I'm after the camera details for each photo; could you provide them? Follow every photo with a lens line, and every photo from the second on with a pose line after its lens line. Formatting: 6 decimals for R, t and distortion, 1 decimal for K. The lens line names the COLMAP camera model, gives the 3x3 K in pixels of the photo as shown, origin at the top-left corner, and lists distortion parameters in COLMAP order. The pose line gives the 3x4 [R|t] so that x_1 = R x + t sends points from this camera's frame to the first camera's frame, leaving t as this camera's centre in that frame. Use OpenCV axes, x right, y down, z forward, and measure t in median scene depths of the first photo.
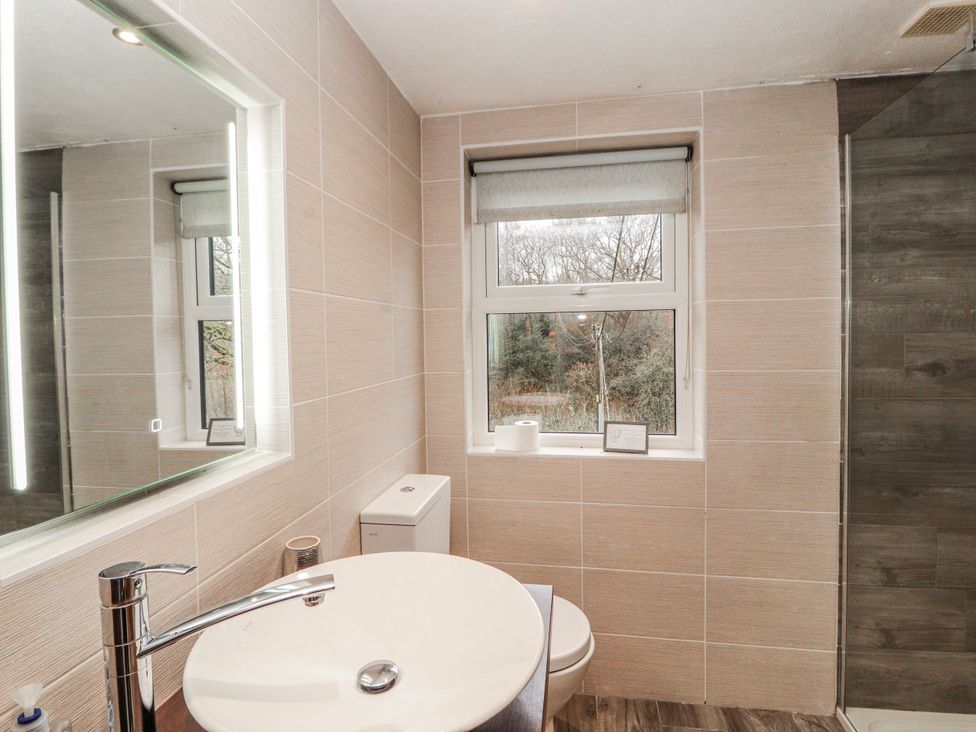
lens RADIAL K [[507.4, 0, 490.1], [0, 507.4, 357.4], [0, 0, 1]] dist [0.002132, -0.013385]
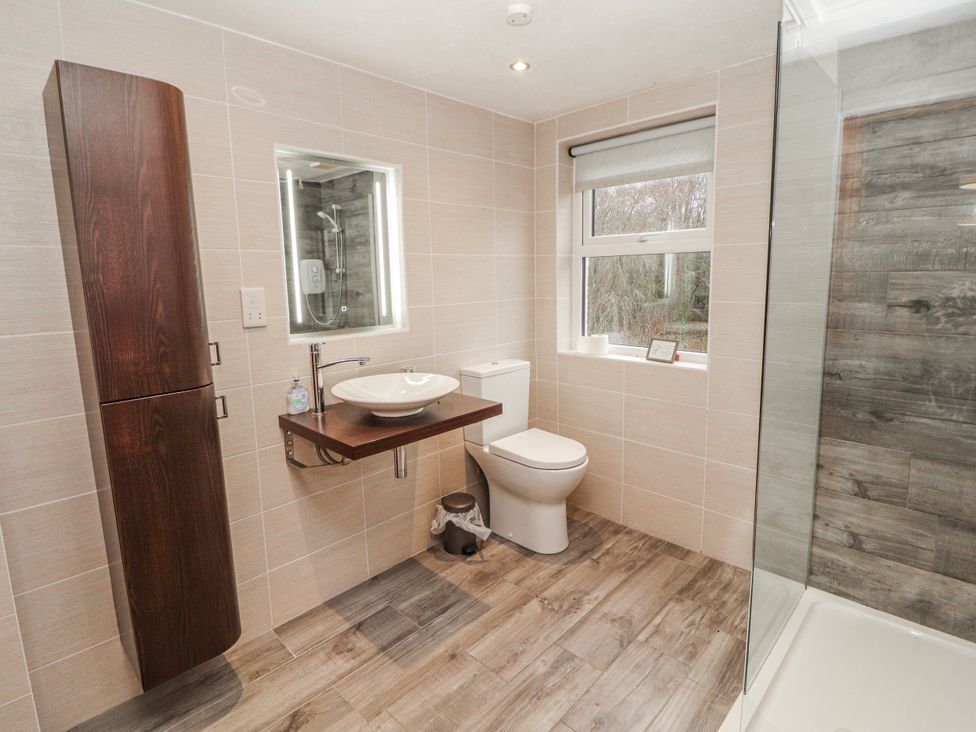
lens RADIAL K [[507.4, 0, 496.6], [0, 507.4, 346.6], [0, 0, 1]] dist [0.002132, -0.013385]
pose [[0.819173, 0.080000, -0.567940, 0.755124], [-0.012144, 0.992422, 0.122276, -0.010583], [0.573418, -0.093269, 0.813936, -0.371258]]
